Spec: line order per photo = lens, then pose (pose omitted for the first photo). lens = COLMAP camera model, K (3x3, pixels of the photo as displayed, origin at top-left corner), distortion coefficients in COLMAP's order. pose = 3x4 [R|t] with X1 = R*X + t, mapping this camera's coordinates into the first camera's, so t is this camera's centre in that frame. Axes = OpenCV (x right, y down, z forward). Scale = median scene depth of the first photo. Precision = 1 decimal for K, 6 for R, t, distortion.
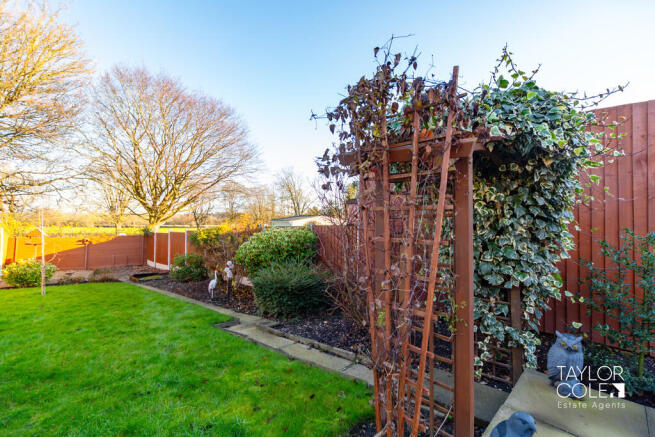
lens RADIAL K [[275.5, 0, 327.5], [0, 275.5, 218.5], [0, 0, 1]] dist [0.001249, 0.000150]
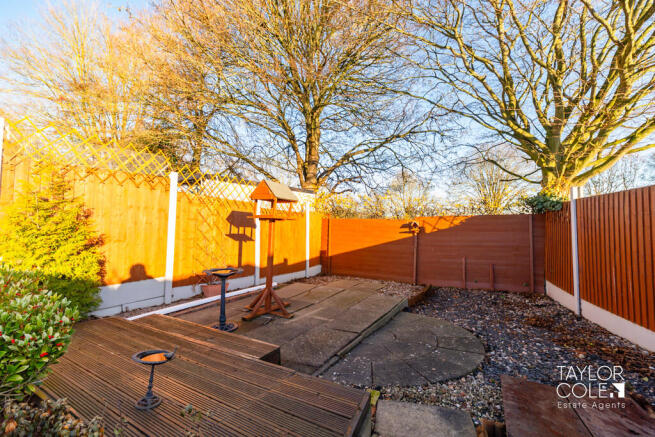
lens RADIAL K [[279.8, 0, 334.9], [0, 279.8, 216.8], [0, 0, 1]] dist [-0.001235, 0.000006]
pose [[0.399095, -0.045552, -0.915777, -0.428412], [0.023784, 0.998943, -0.039324, 0.073685], [0.916601, -0.006087, 0.399757, 0.605714]]
